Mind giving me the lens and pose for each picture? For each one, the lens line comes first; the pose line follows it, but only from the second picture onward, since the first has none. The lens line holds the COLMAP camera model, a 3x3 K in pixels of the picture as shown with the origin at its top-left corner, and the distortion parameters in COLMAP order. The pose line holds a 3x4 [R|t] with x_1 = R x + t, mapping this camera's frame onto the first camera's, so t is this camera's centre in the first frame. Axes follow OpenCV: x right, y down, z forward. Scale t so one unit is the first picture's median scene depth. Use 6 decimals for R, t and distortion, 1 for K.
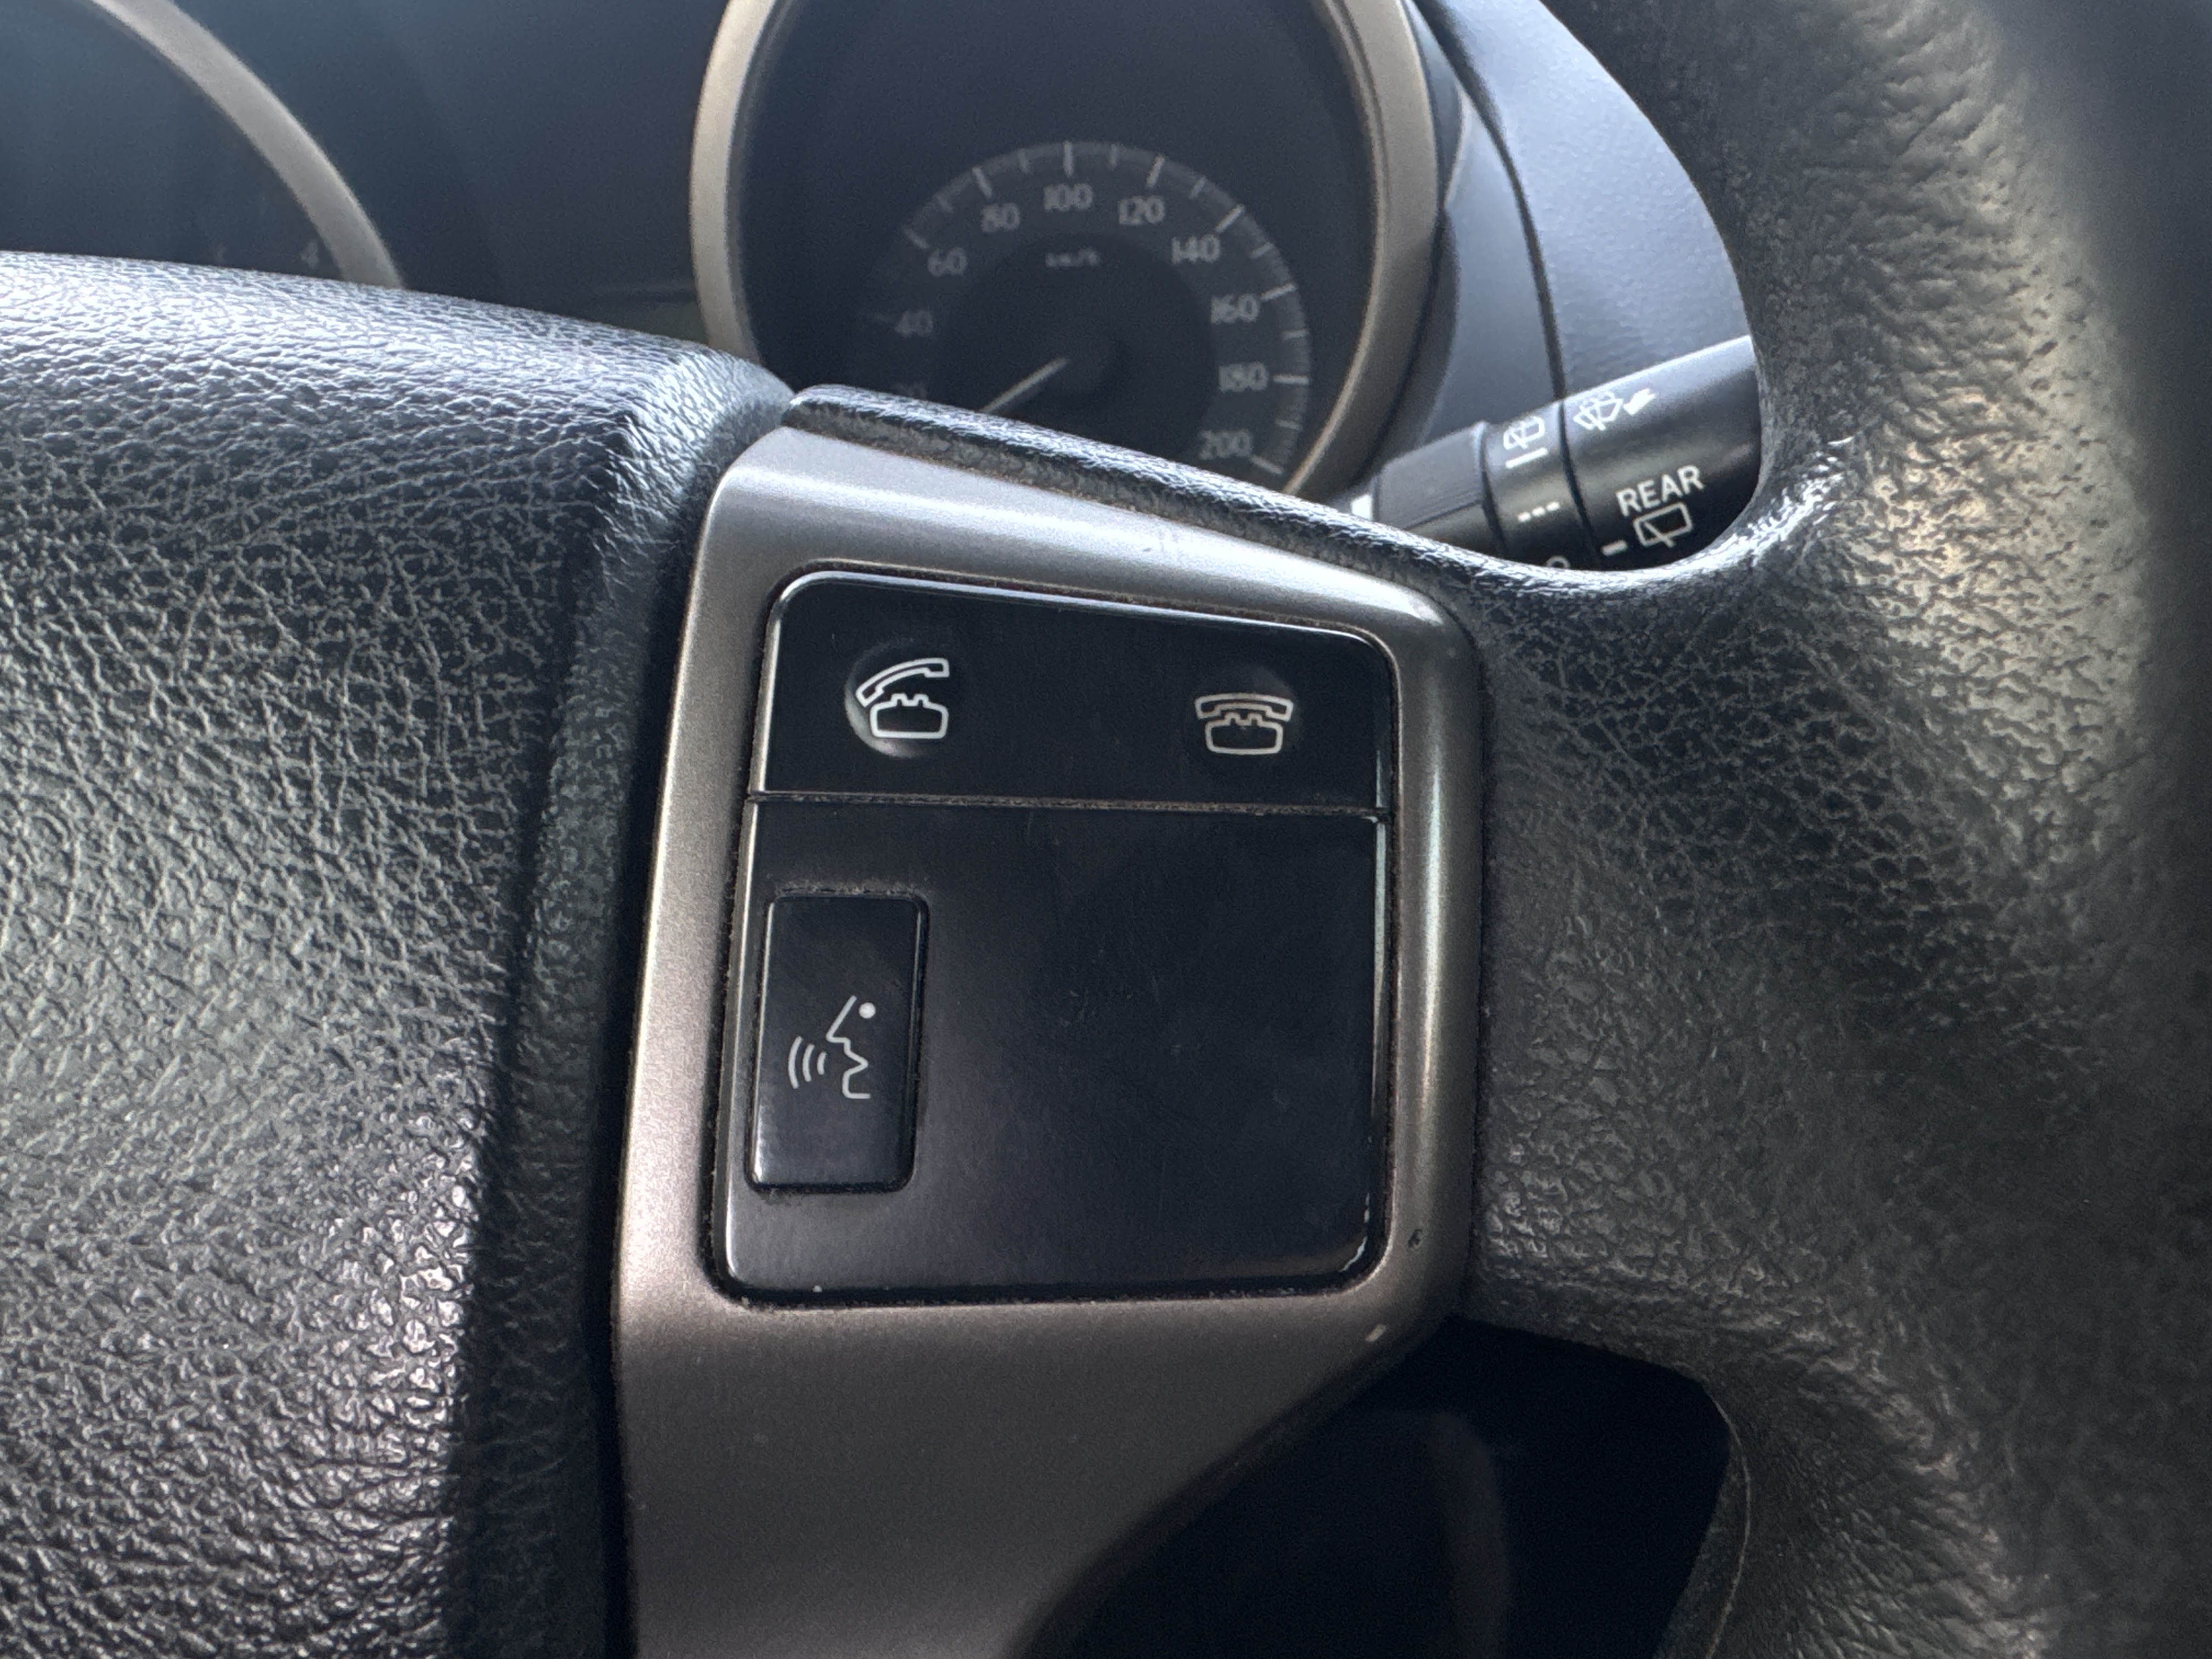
lens RADIAL K [[1549.2, 0, 1106.0], [0, 1549.2, 829.5], [0, 0, 1]] dist [0.001541, -0.005870]
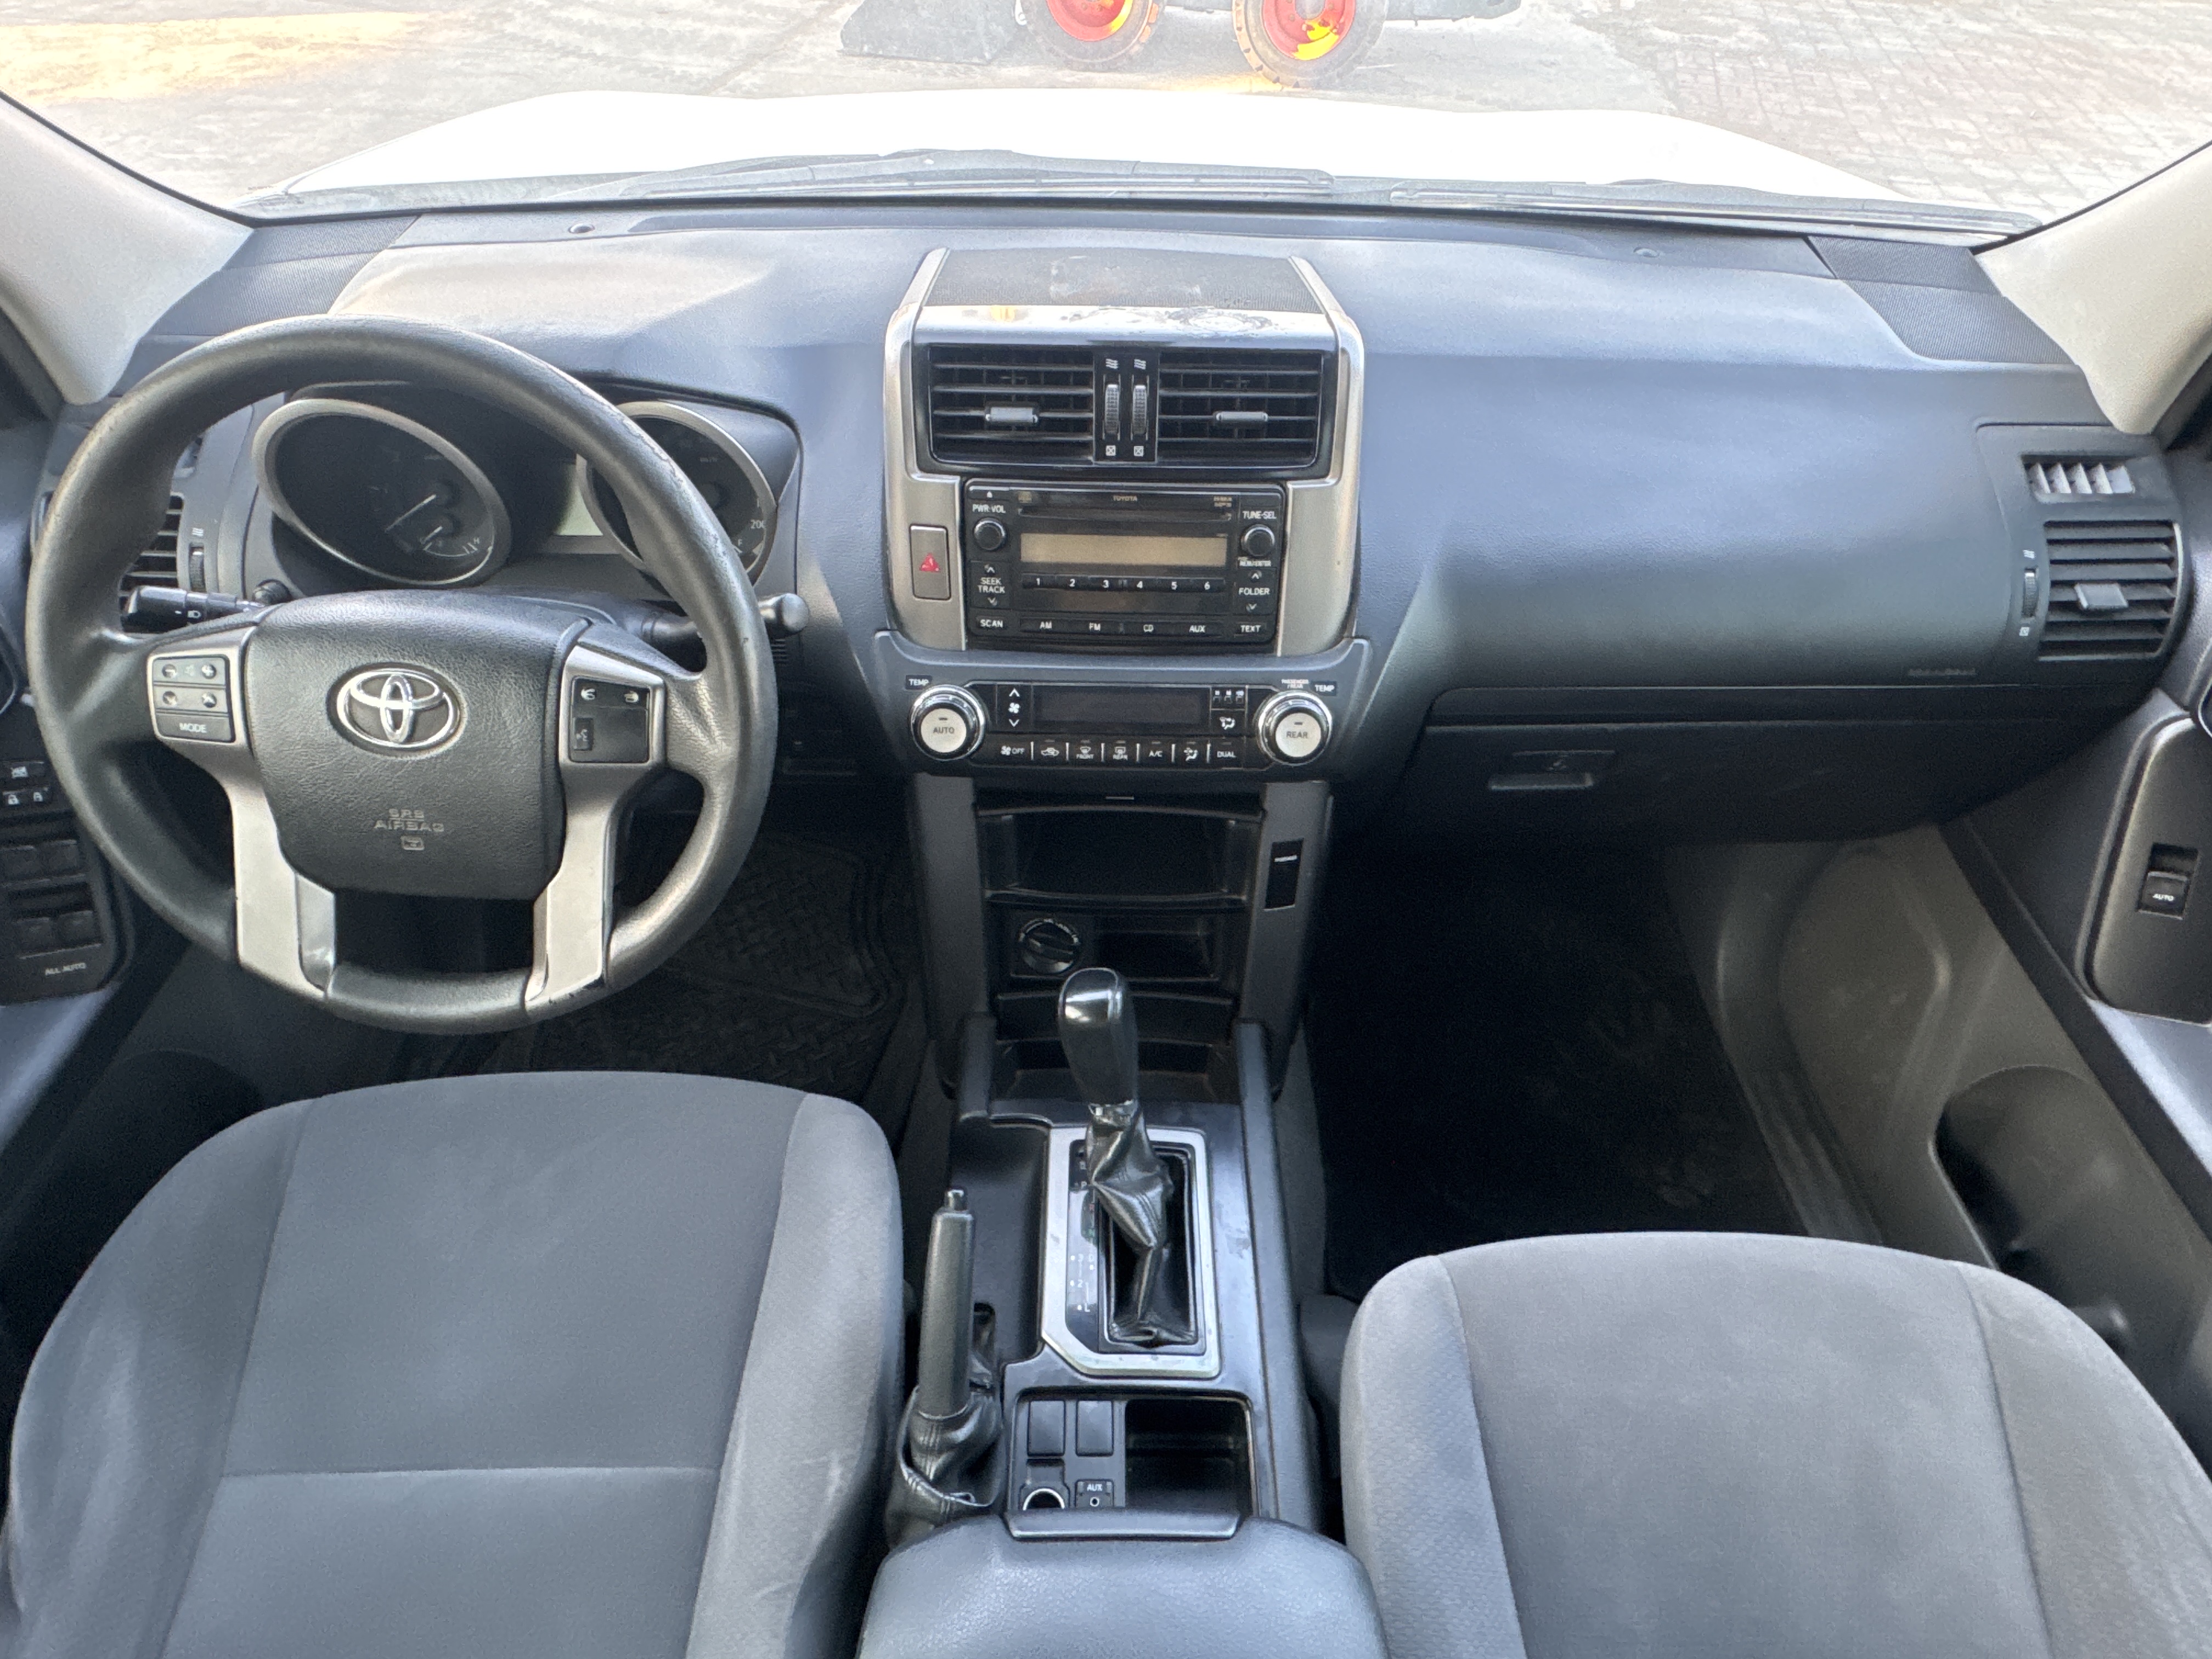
lens RADIAL K [[1199.8, 0, 1106.0], [0, 1199.8, 829.5], [0, 0, 1]] dist [-0.007183, -0.000633]
pose [[0.996103, 0.022189, 0.085359, 1.168492], [-0.045527, 0.958283, 0.282171, -0.738307], [-0.075537, -0.284958, 0.955559, -3.122608]]
